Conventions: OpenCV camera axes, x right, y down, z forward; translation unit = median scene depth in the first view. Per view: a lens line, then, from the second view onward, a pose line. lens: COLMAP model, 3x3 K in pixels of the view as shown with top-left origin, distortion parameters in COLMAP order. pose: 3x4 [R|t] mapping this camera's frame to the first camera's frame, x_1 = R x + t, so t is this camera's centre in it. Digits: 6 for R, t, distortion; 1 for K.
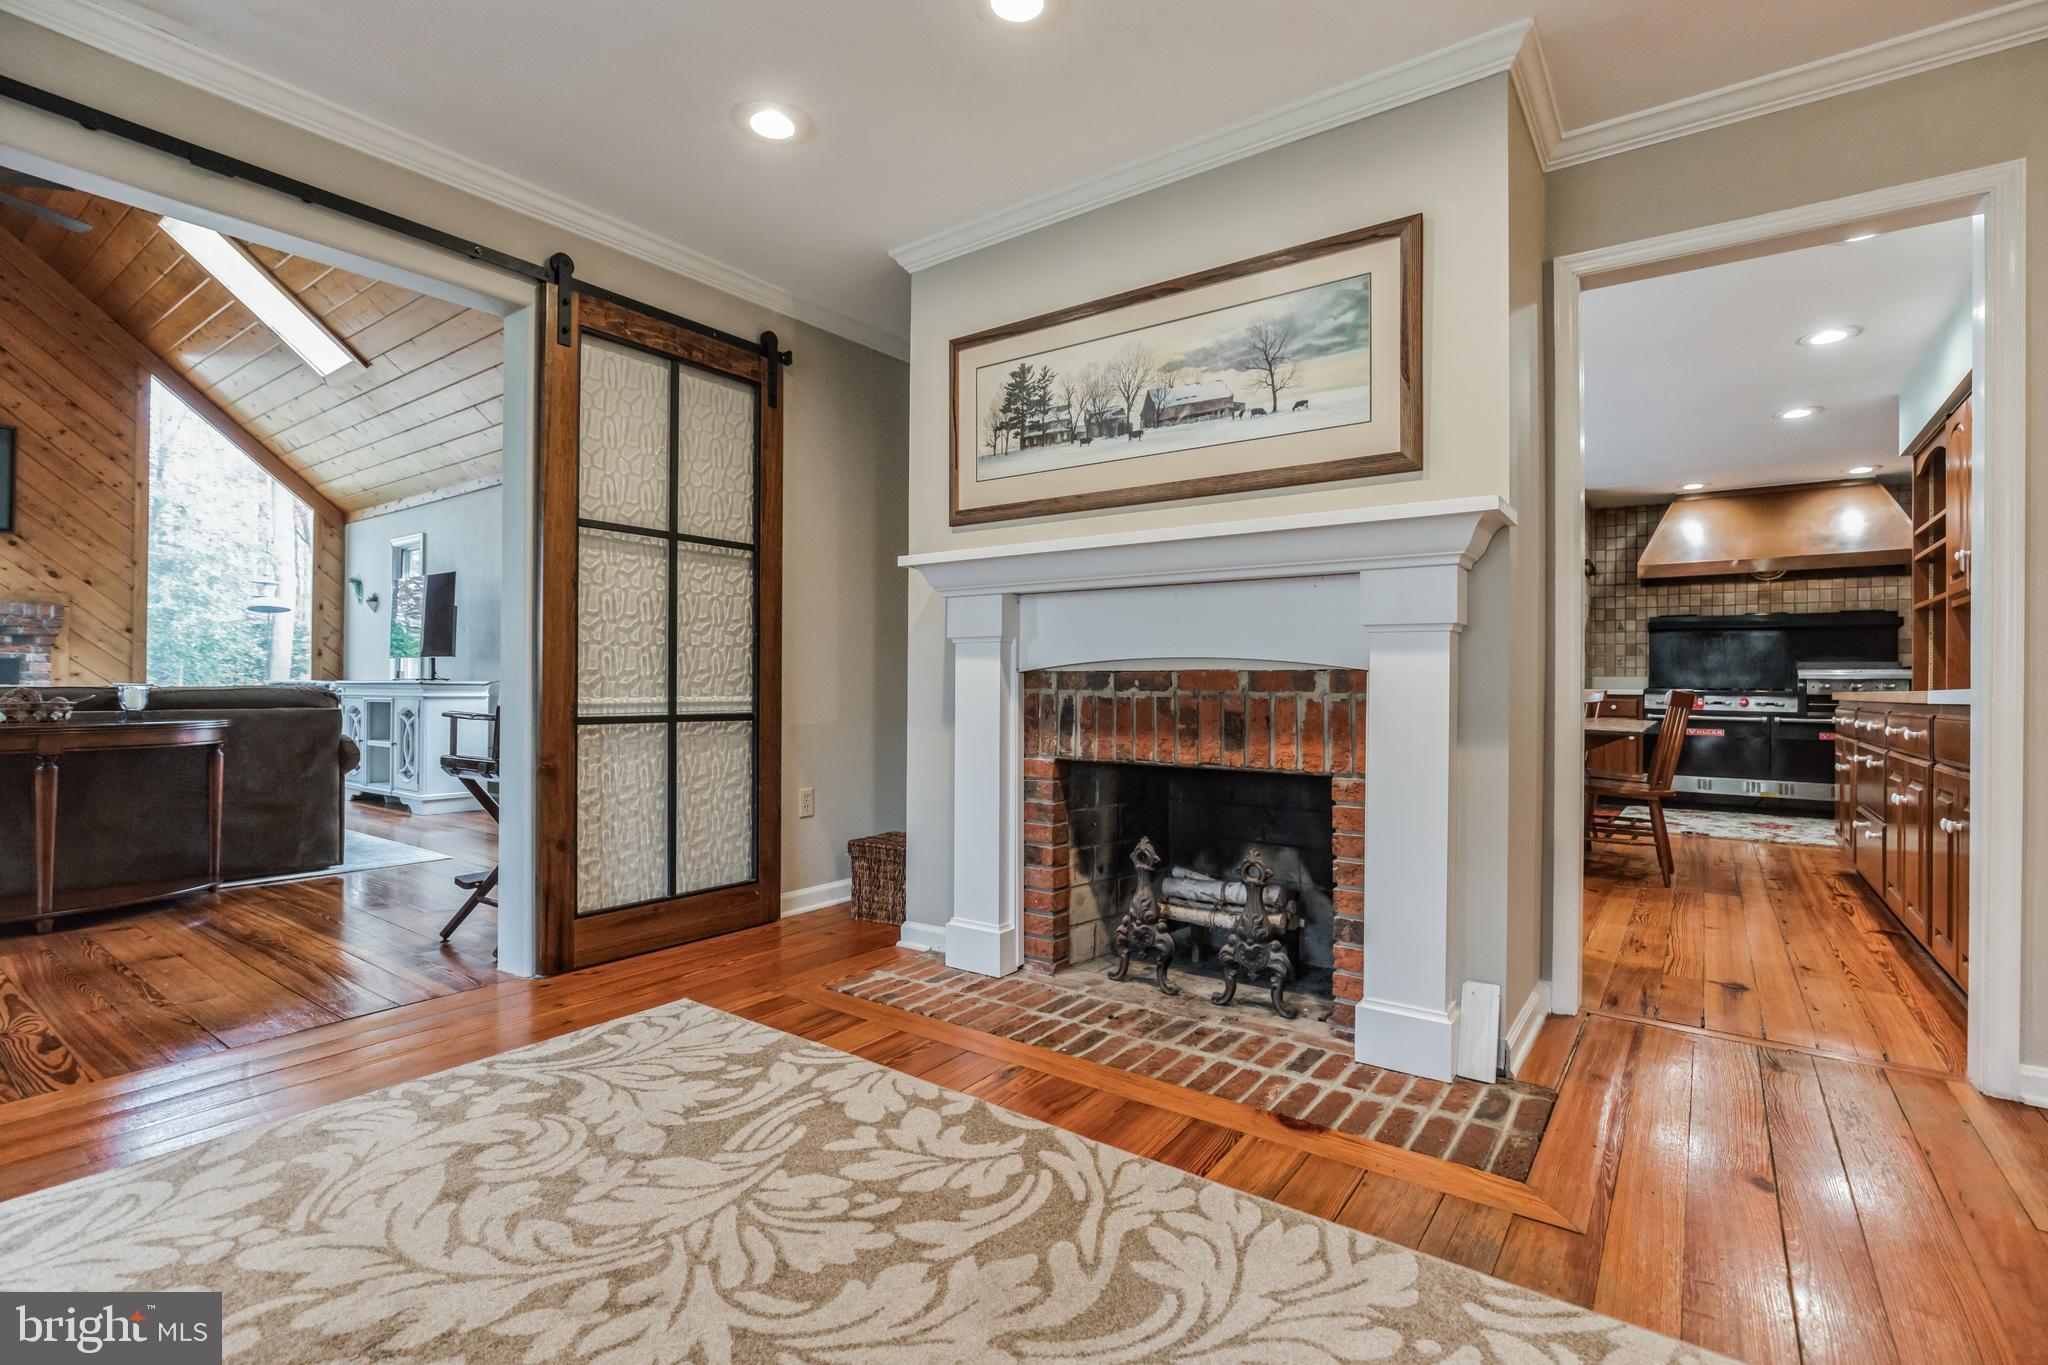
lens RADIAL K [[945.0, 0, 1024.0], [0, 945.0, 682.5], [0, 0, 1]] dist [-0.021288, 0.007235]
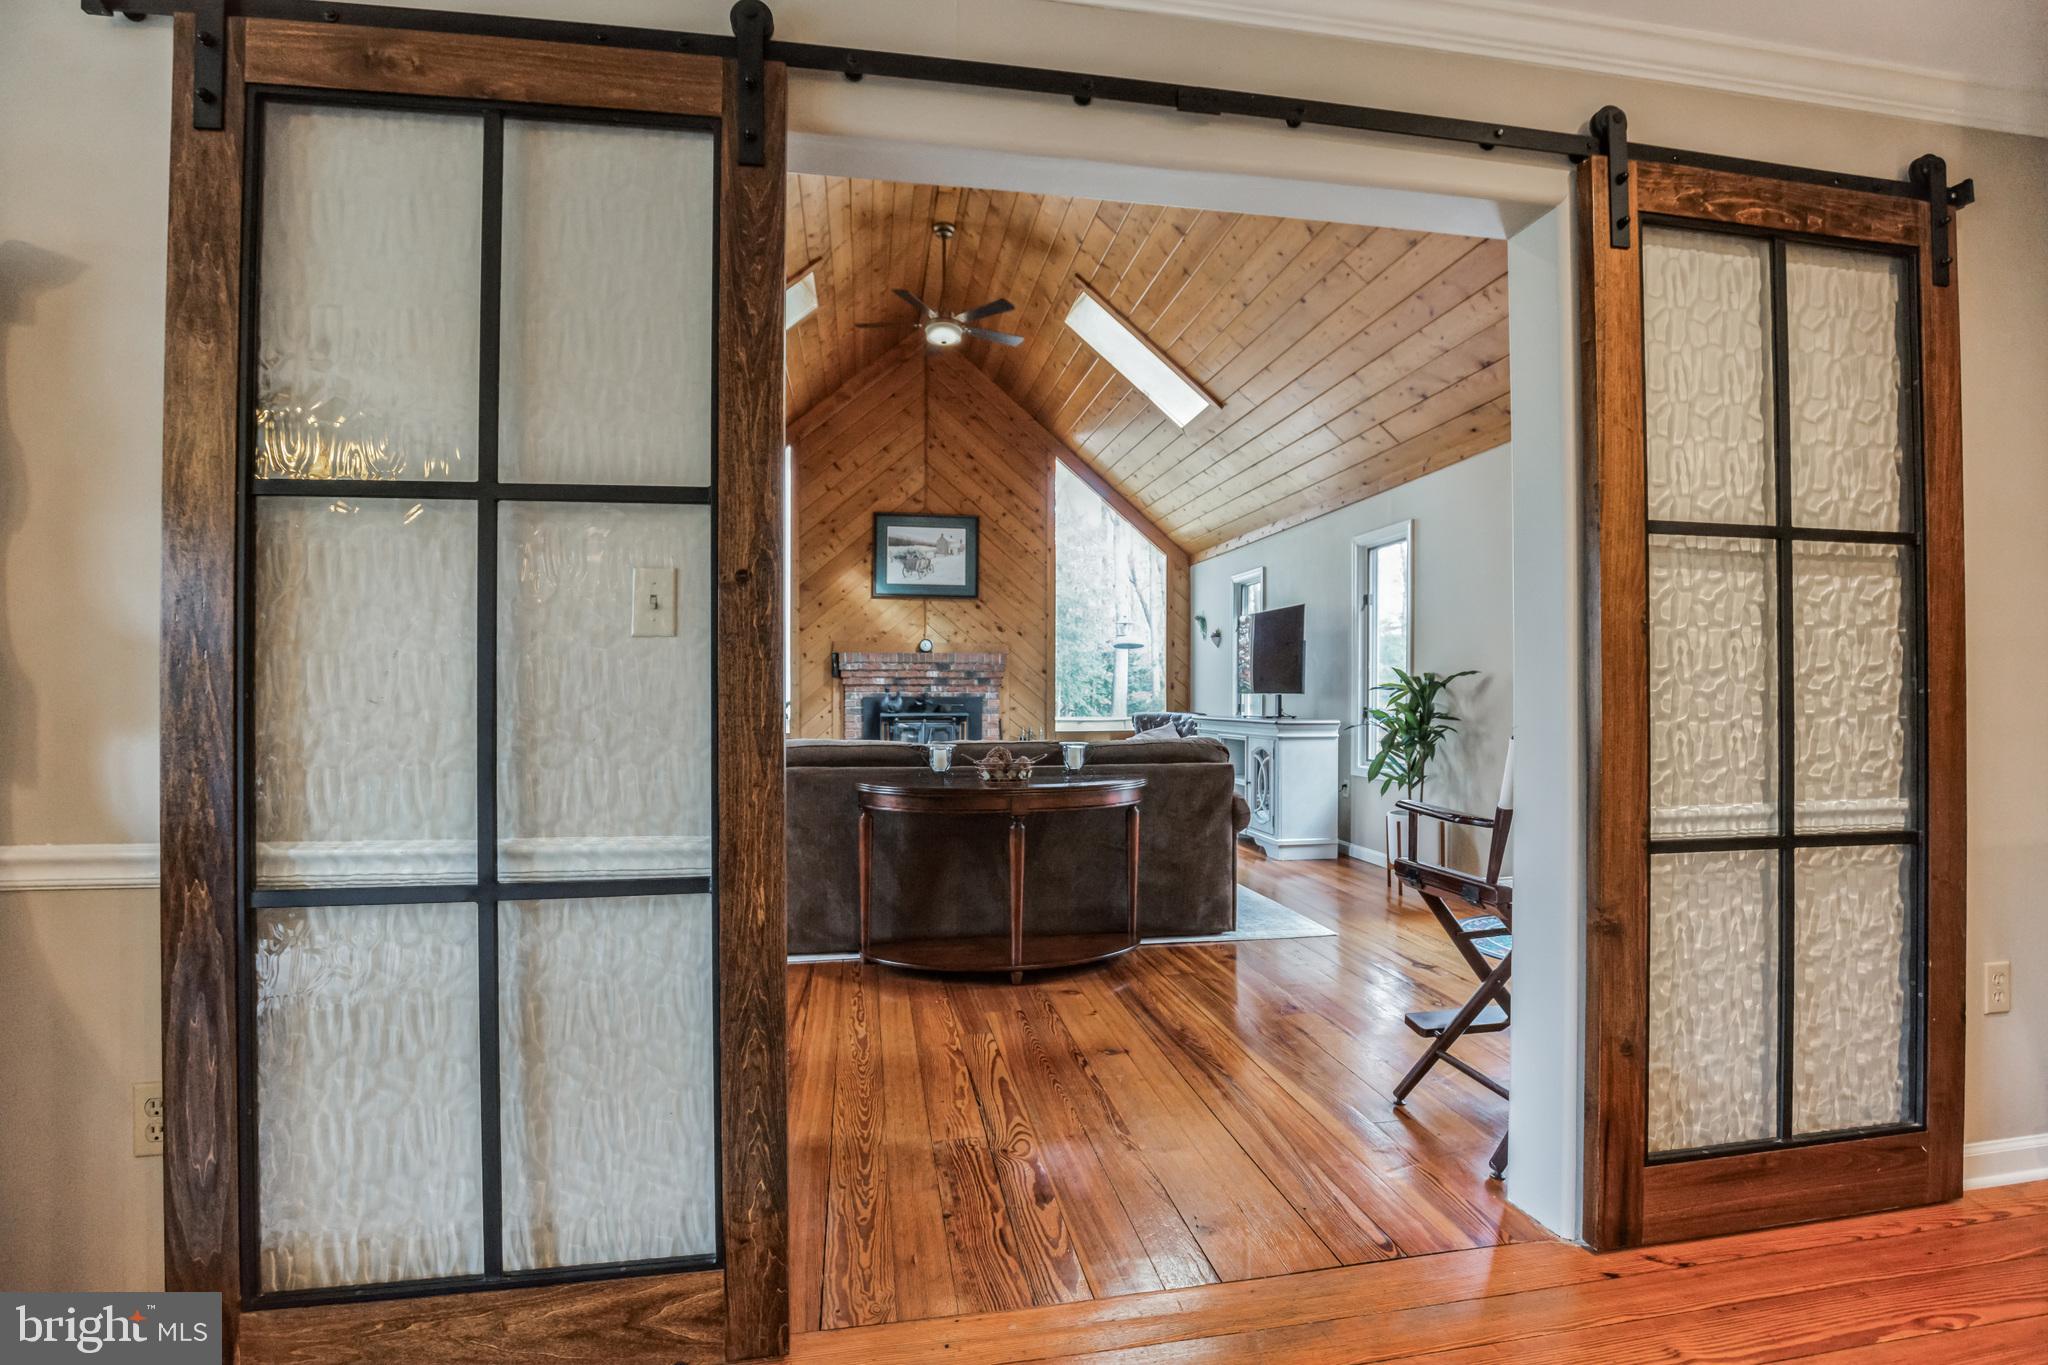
lens RADIAL K [[944.3, 0, 1025.4], [0, 944.3, 692.9], [0, 0, 1]] dist [-0.012452, 0.000186]
pose [[0.720168, -0.006928, -0.693765, -0.274058], [0.005808, 0.999975, -0.003956, -0.049297], [0.693775, -0.001180, 0.720191, 0.217077]]
